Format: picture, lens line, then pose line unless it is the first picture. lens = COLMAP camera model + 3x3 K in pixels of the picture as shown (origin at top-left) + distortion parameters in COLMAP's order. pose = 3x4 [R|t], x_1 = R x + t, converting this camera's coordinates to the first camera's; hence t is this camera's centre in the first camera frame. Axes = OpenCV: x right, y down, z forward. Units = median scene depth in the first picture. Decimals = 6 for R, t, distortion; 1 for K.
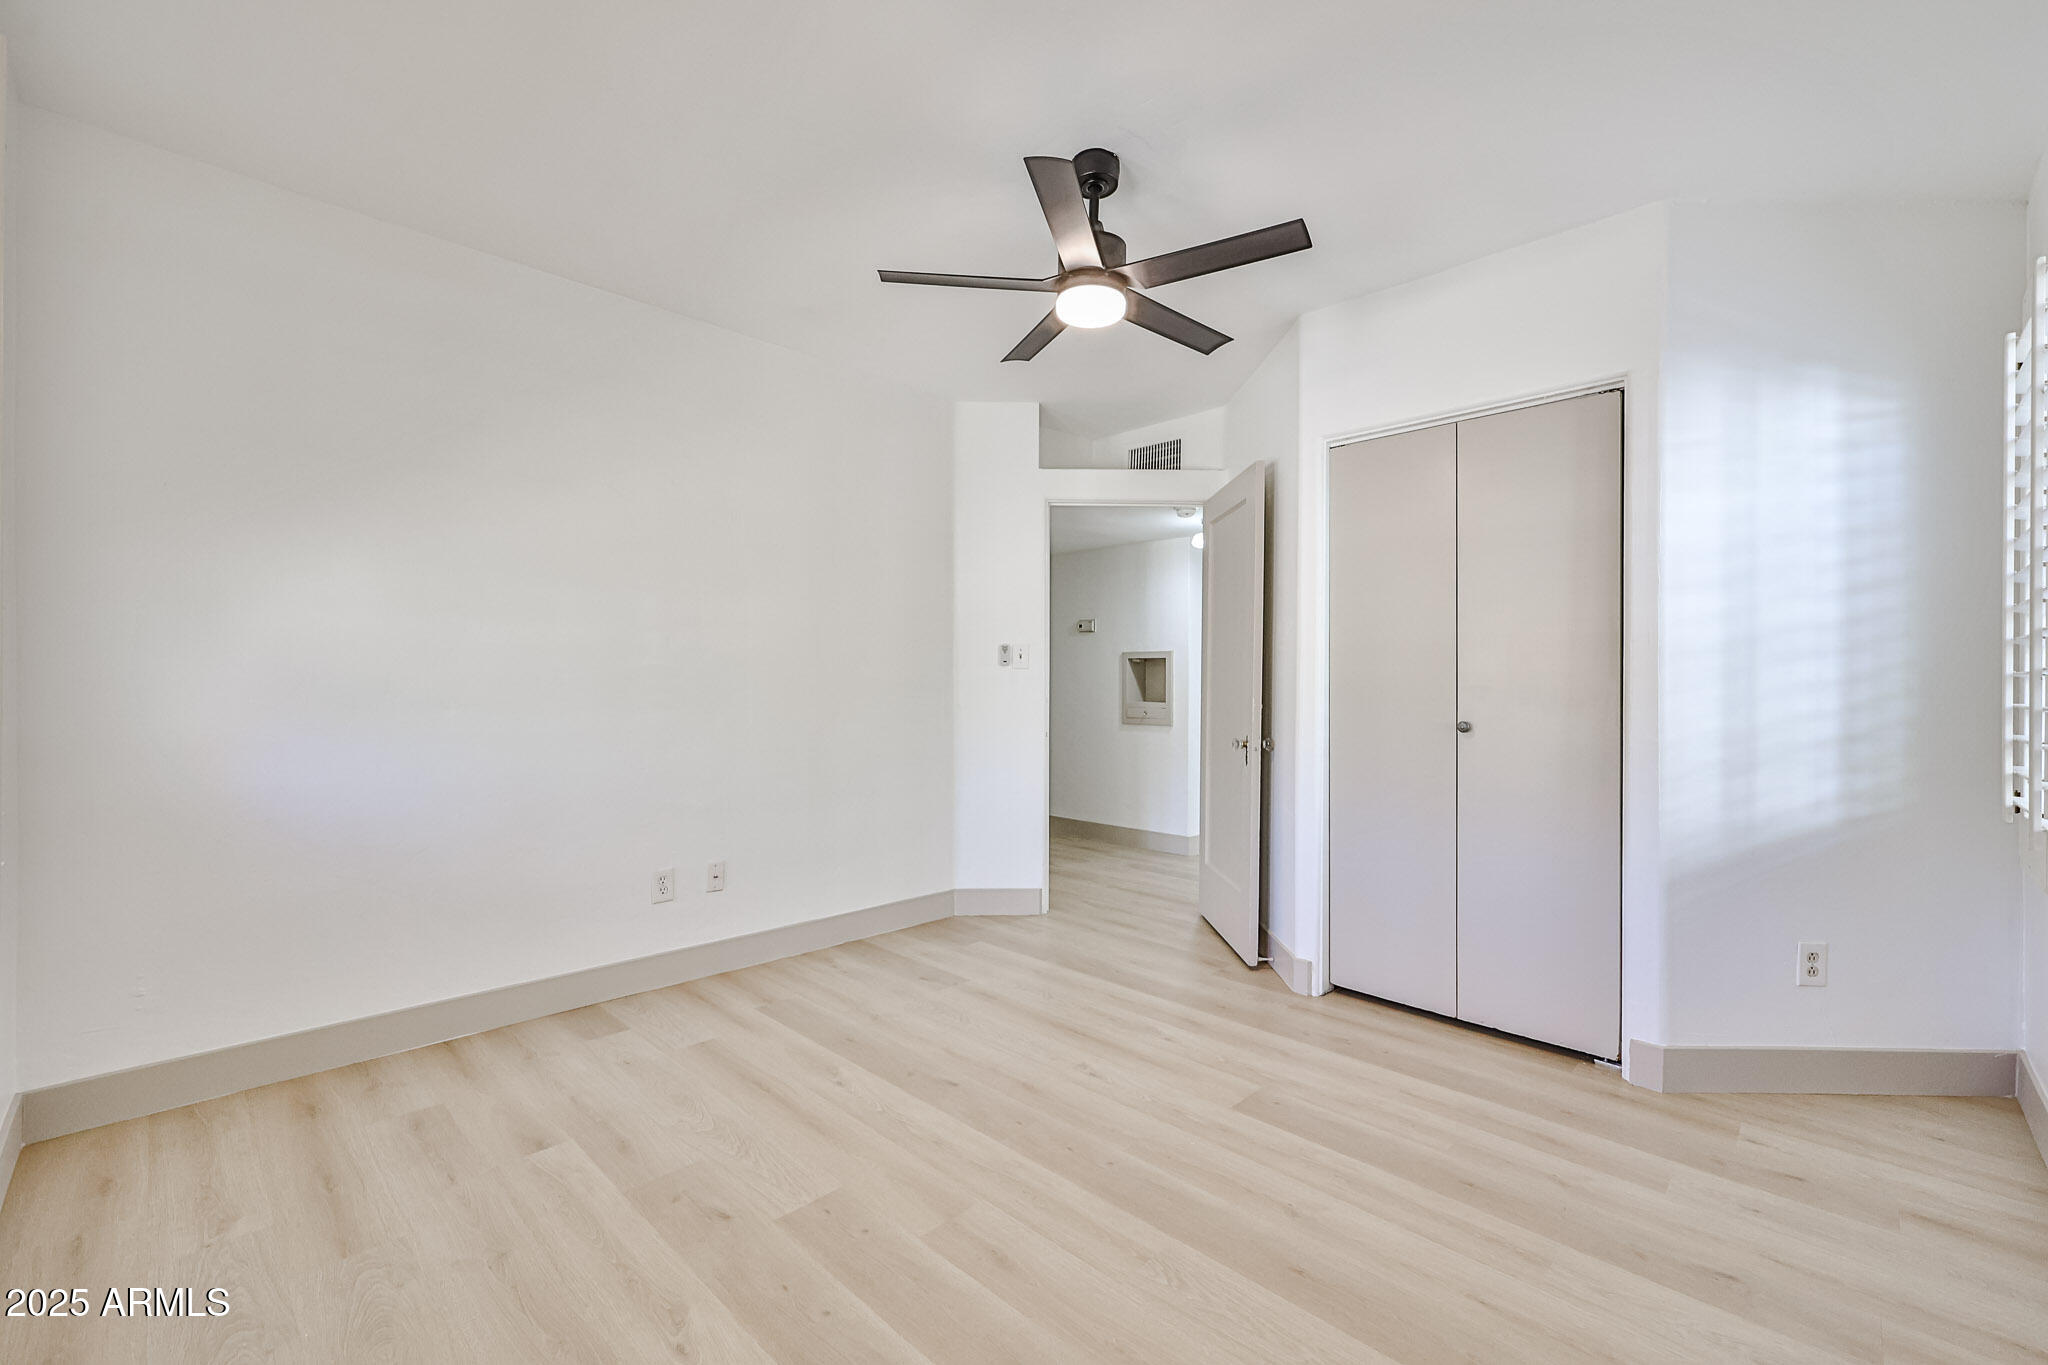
lens RADIAL K [[836.6, 0, 1009.3], [0, 836.6, 675.1], [0, 0, 1]] dist [0.003169, 0.000405]
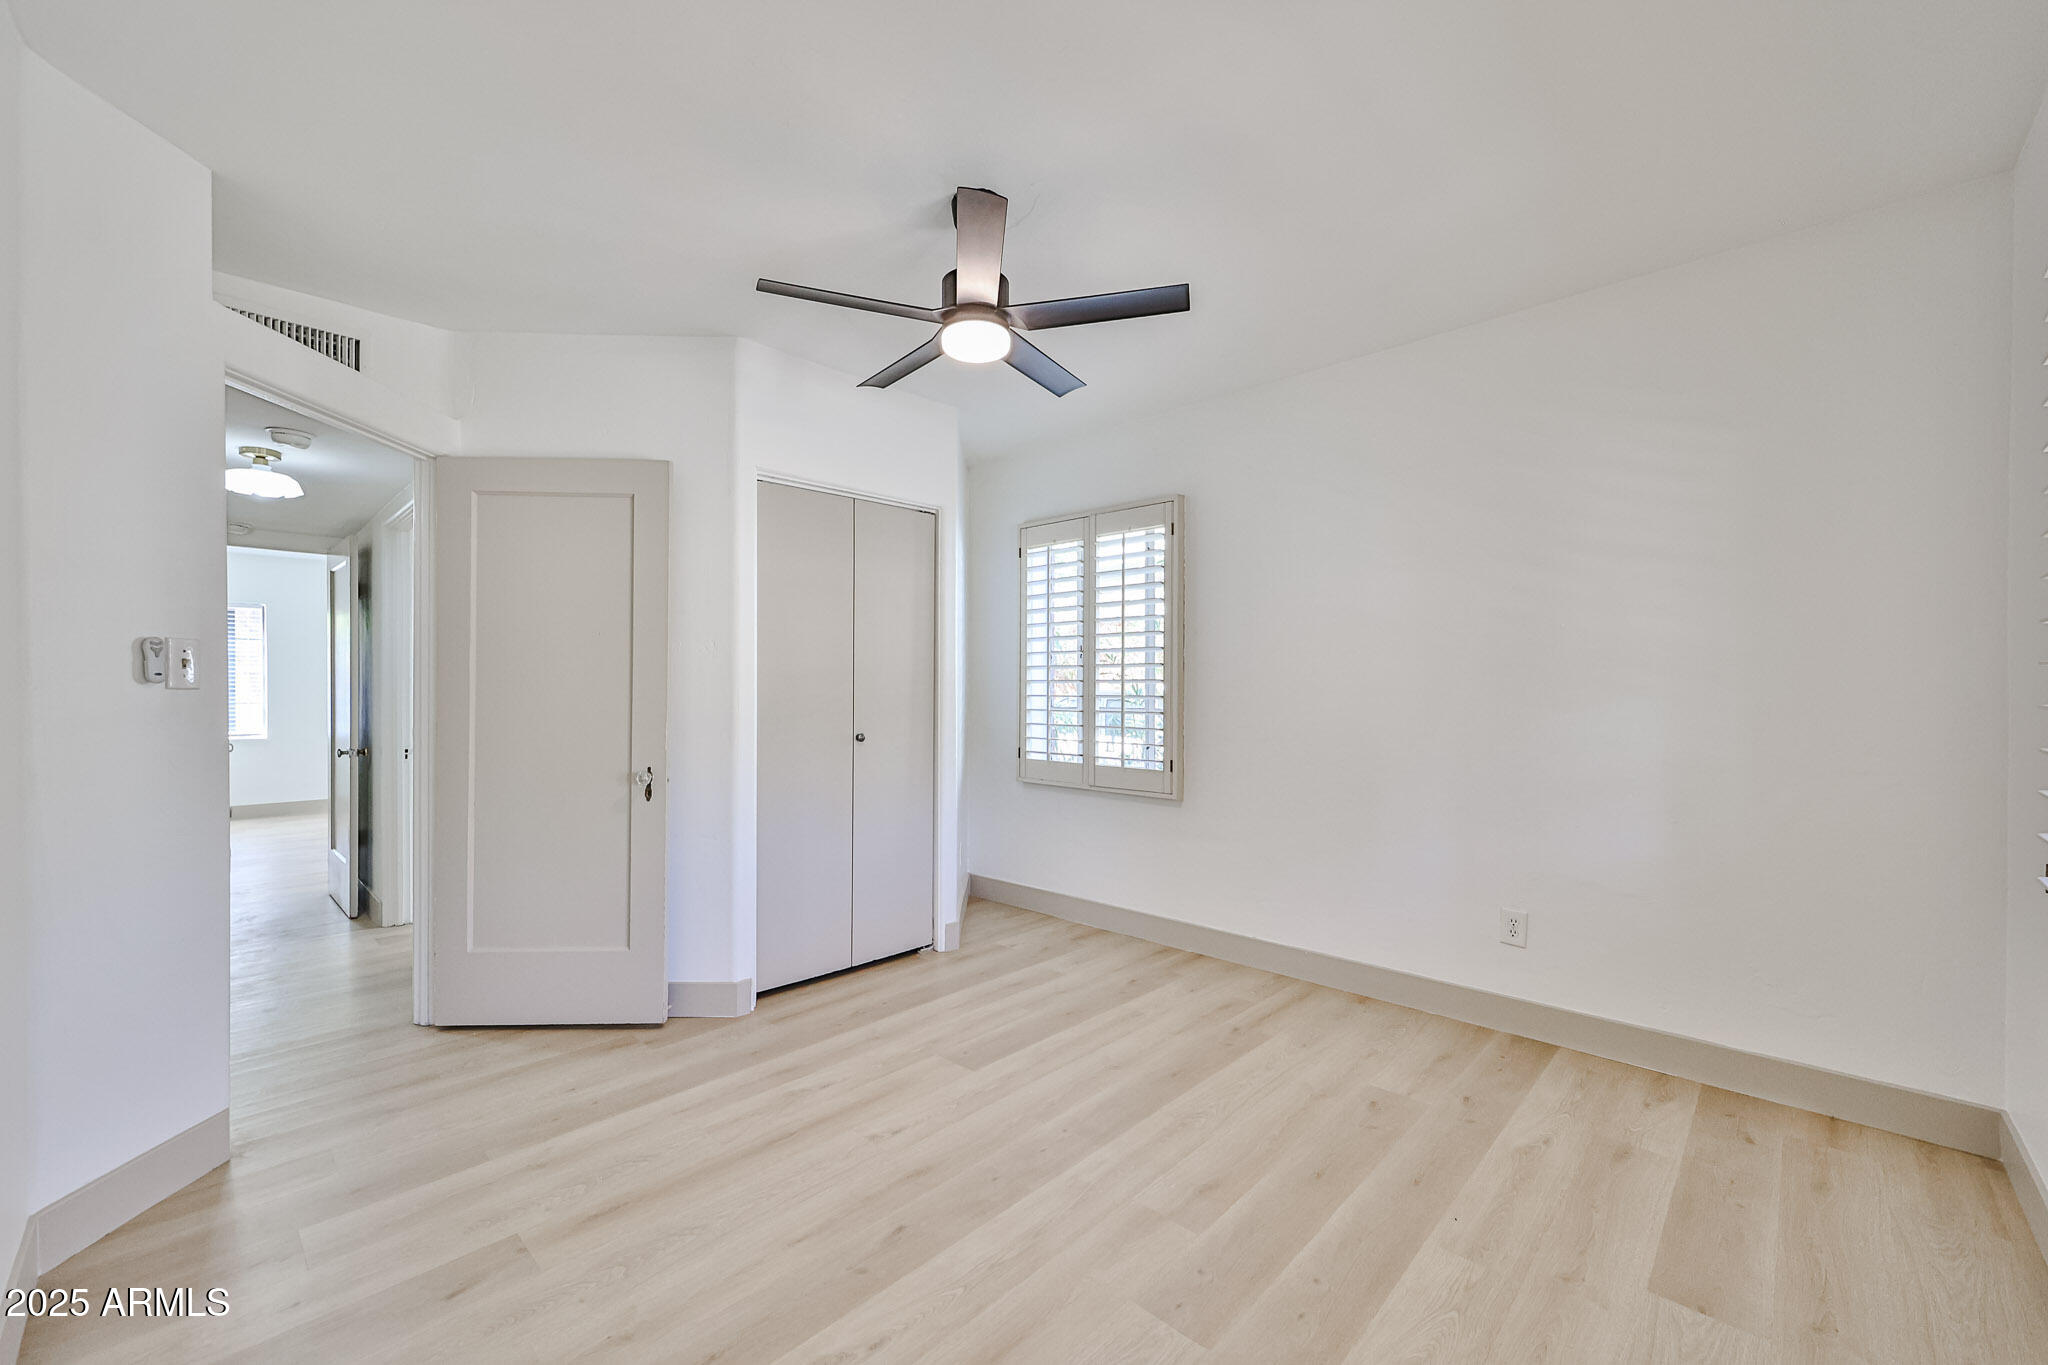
lens RADIAL K [[863.0, 0, 1023.0], [0, 863.0, 688.4], [0, 0, 1]] dist [0.002272, 0.000414]
pose [[-0.037582, -0.004573, 0.999283, -0.954191], [-0.009925, 0.999942, 0.004203, -0.008724], [-0.999244, -0.009759, -0.037625, 1.030766]]
